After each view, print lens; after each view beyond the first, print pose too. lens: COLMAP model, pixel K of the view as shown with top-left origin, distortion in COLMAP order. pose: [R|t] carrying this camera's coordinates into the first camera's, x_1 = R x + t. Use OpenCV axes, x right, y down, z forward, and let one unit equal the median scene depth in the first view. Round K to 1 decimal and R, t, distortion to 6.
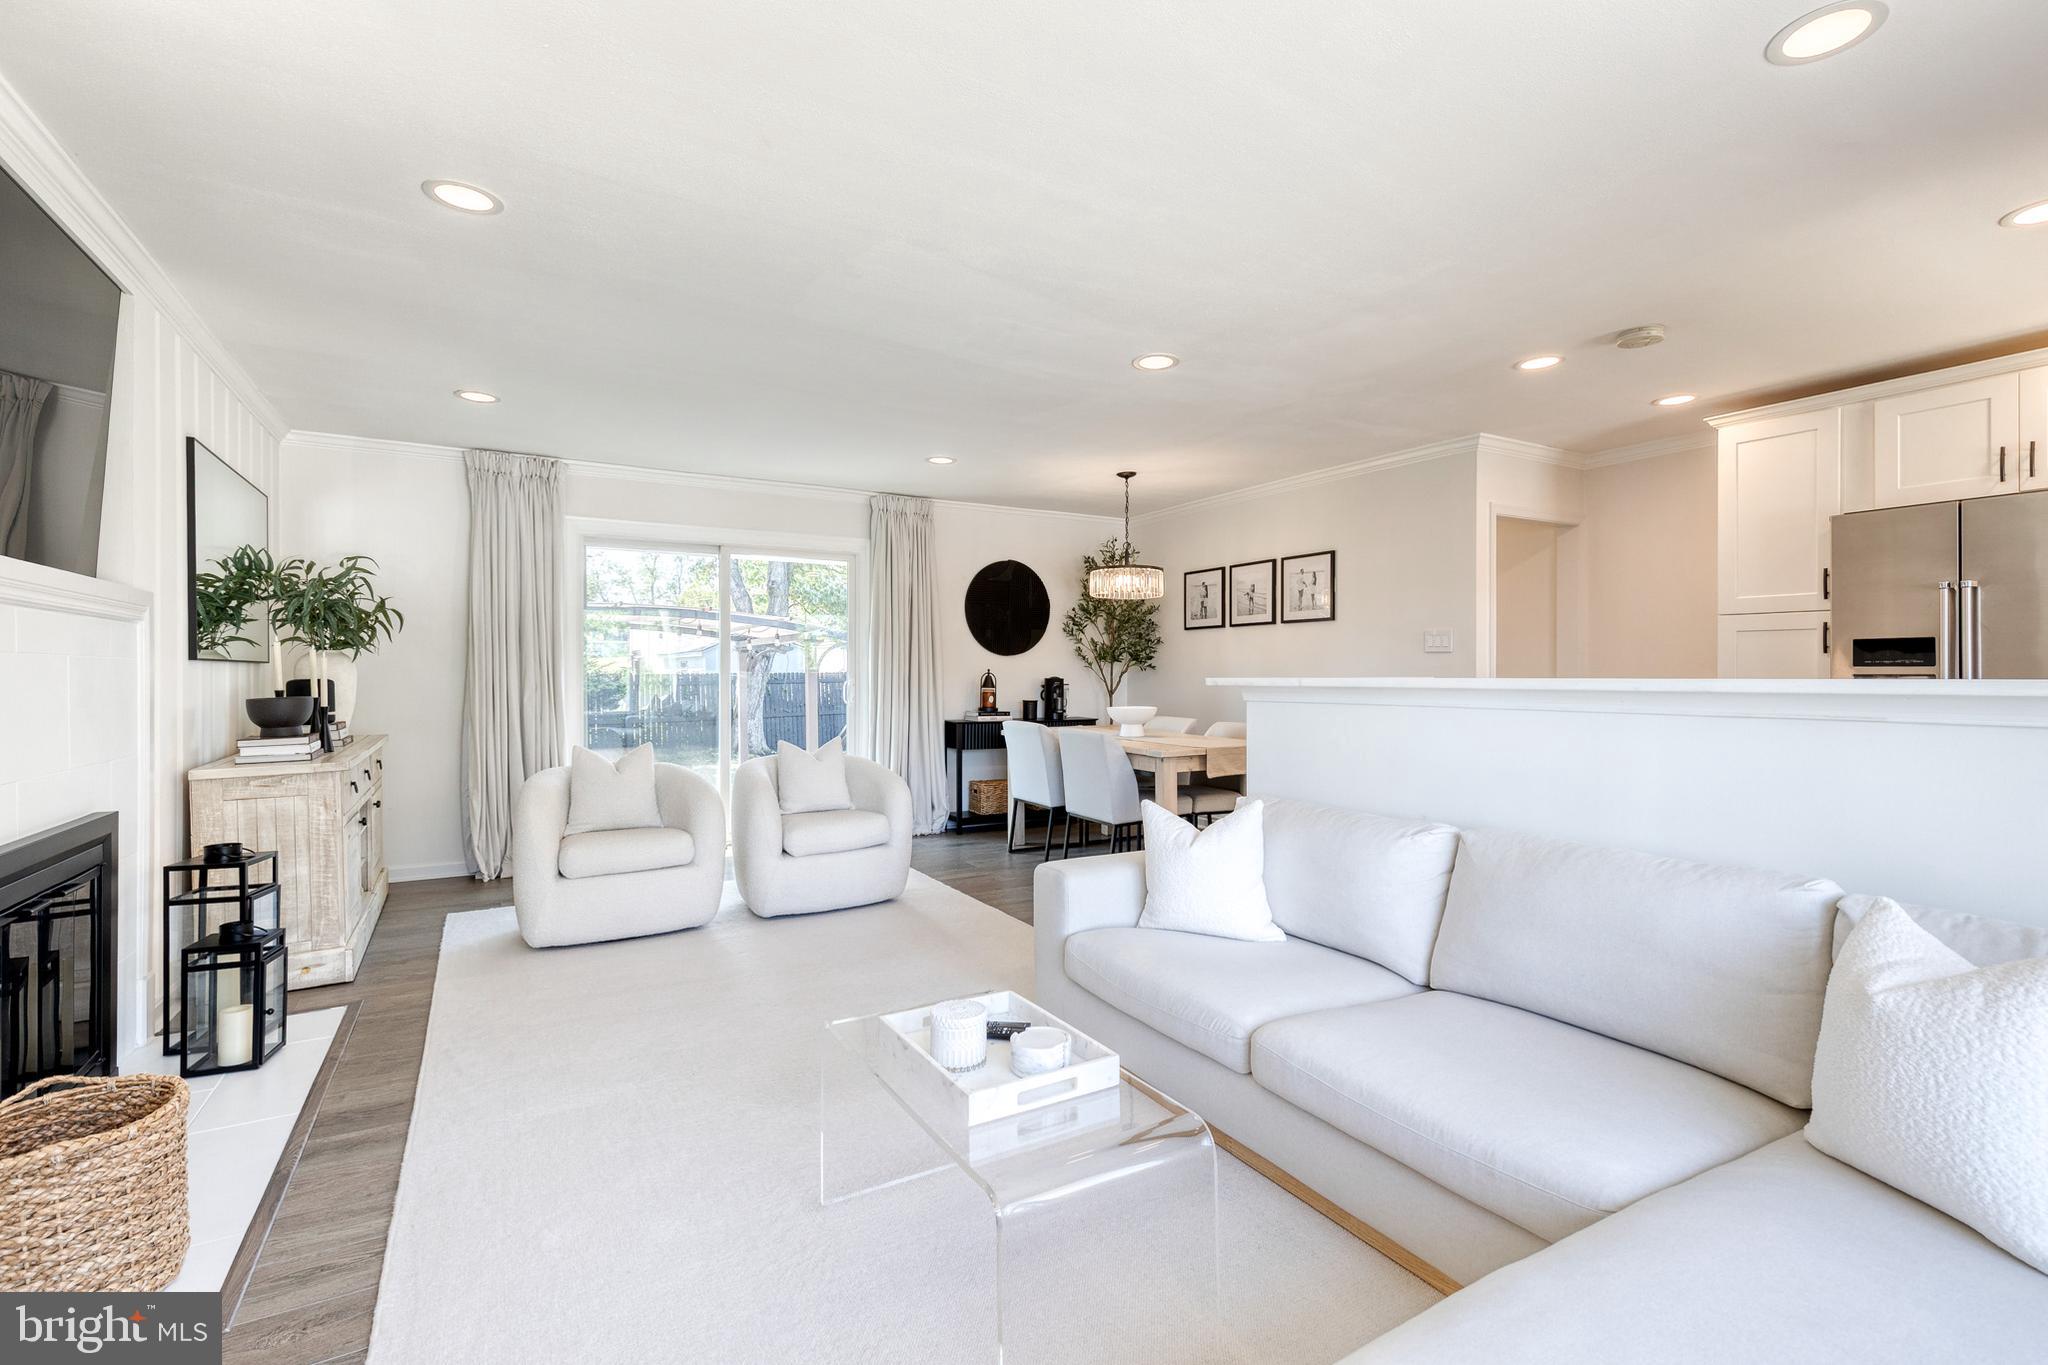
lens RADIAL K [[931.3, 0, 1039.8], [0, 931.3, 673.6], [0, 0, 1]] dist [0.011583, -0.001861]
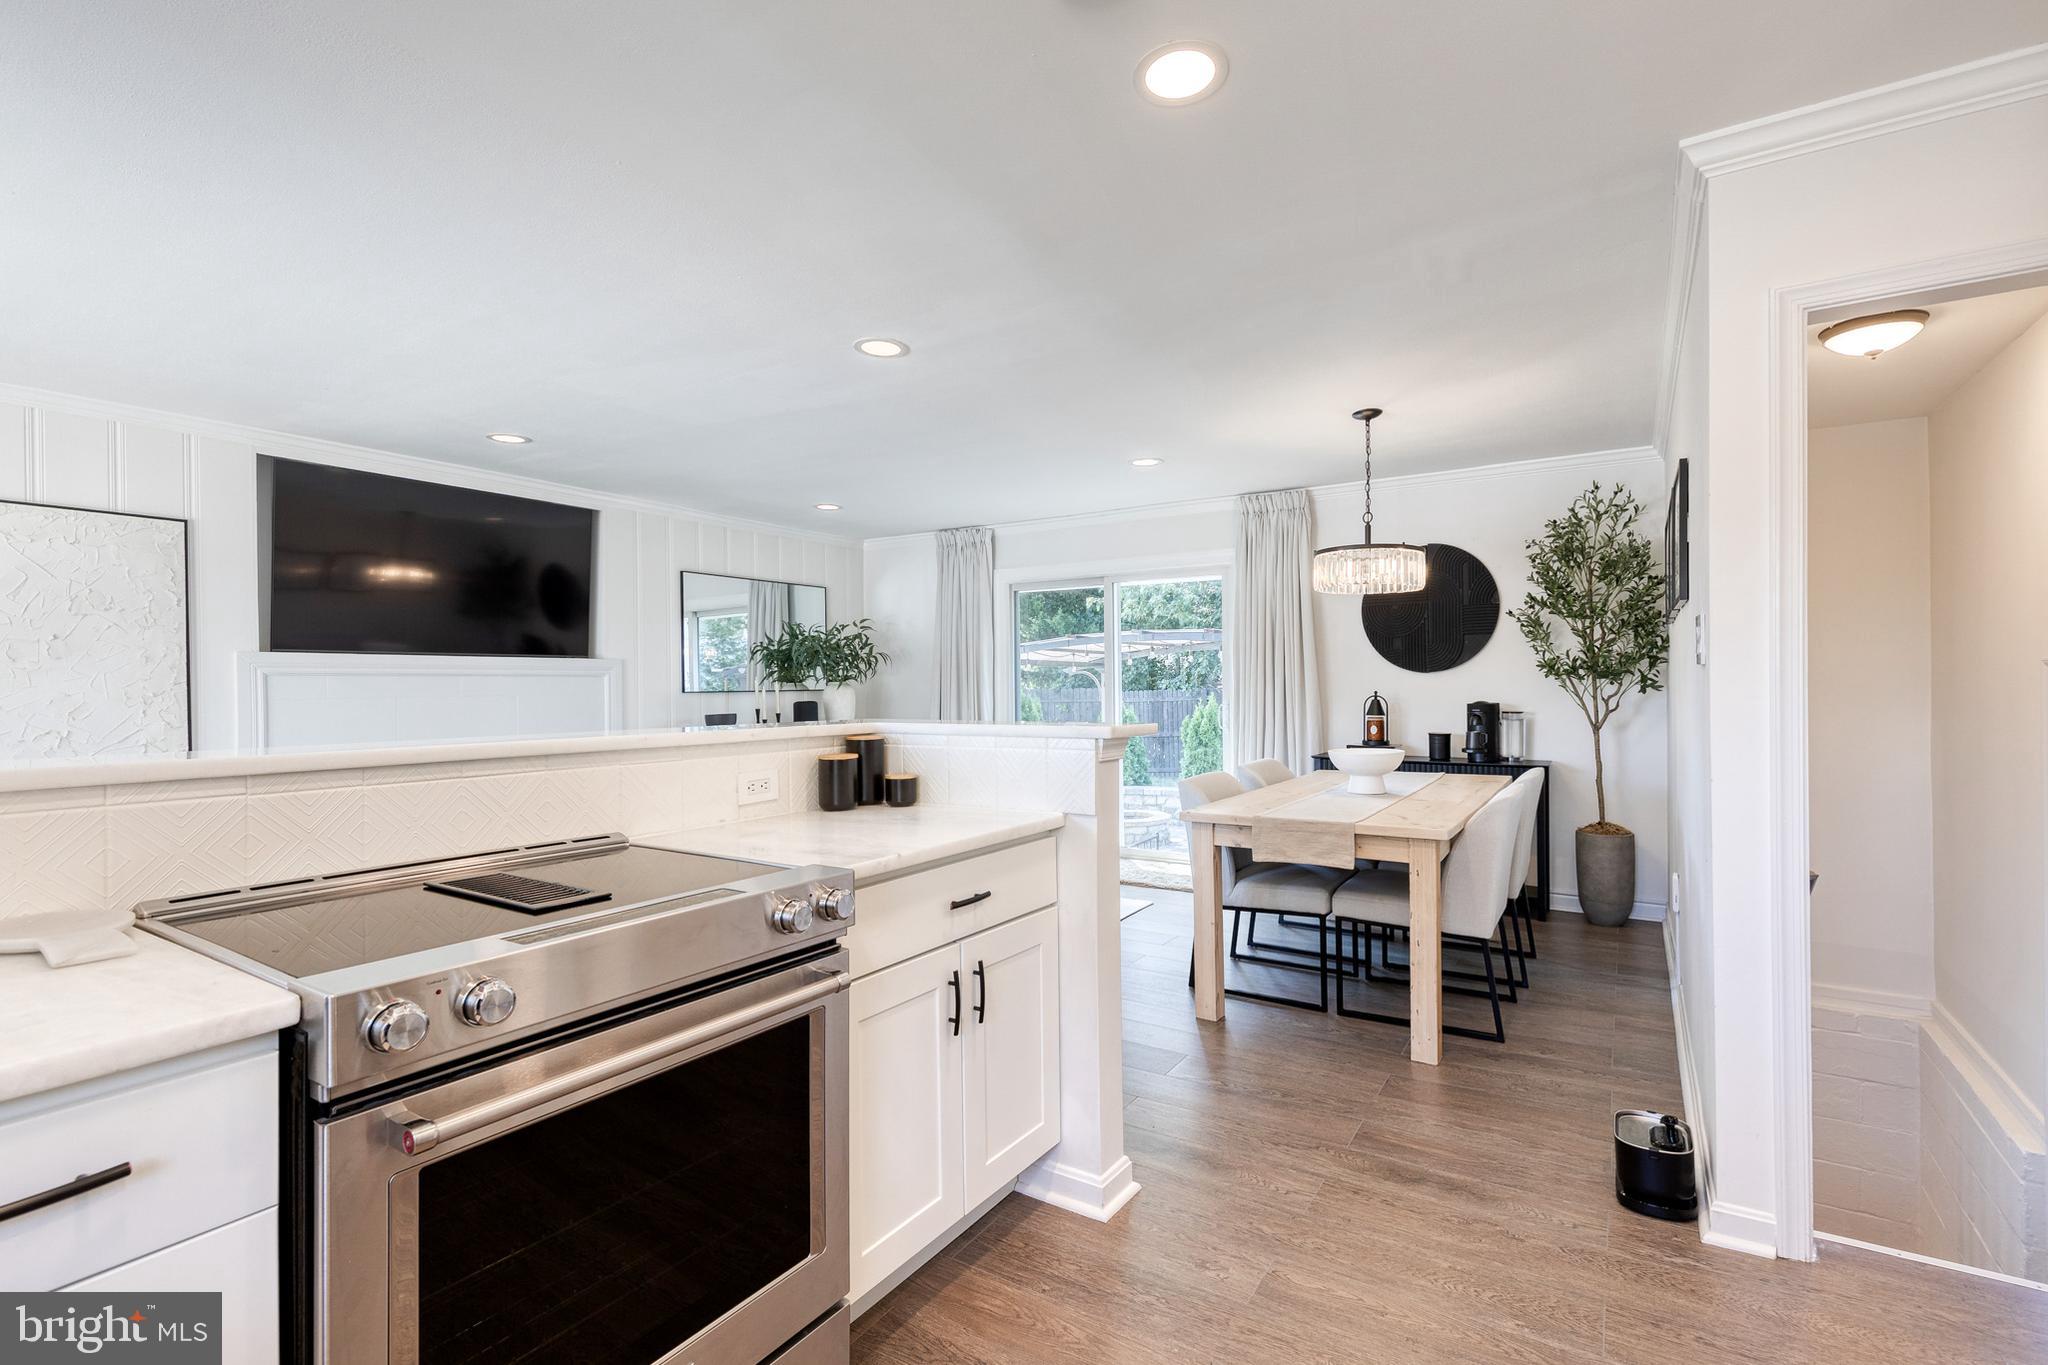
lens RADIAL K [[931.3, 0, 1050.2], [0, 931.3, 667.0], [0, 0, 1]] dist [0.011583, -0.001861]
pose [[0.458874, -0.018771, -0.888303, 0.588770], [0.008113, 0.999824, -0.016937, -0.015963], [0.888464, 0.000565, 0.458945, 0.453686]]
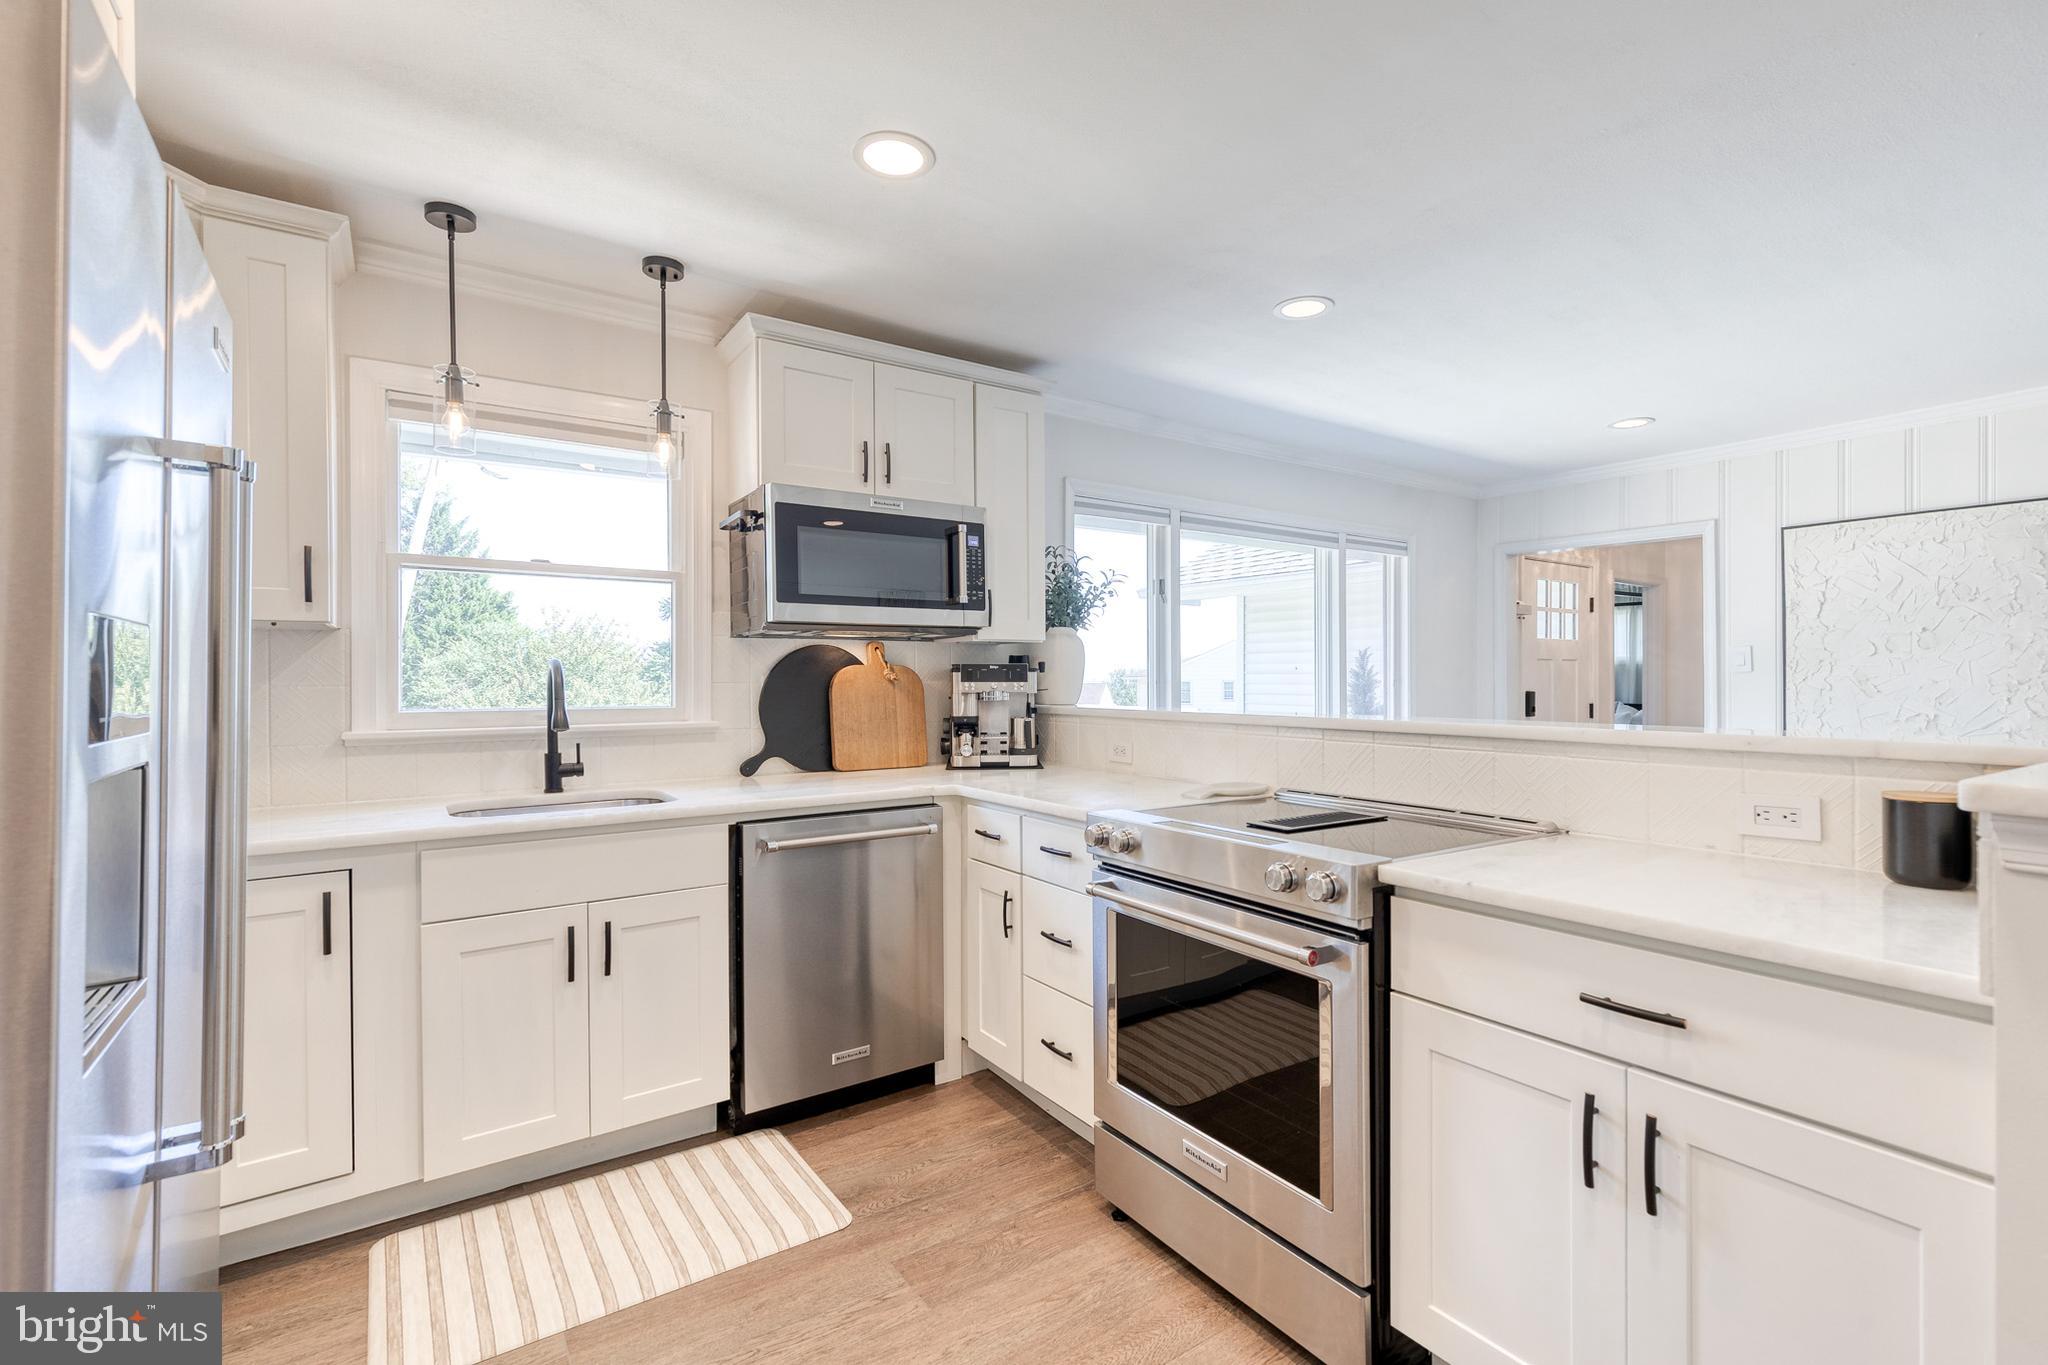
lens RADIAL K [[931.3, 0, 1044.9], [0, 931.3, 684.1], [0, 0, 1]] dist [0.011583, -0.001861]
pose [[-0.996619, 0.000707, -0.082154, 0.428484], [0.000587, 0.999999, 0.001485, -0.013350], [0.082155, 0.001432, -0.996619, 0.783555]]
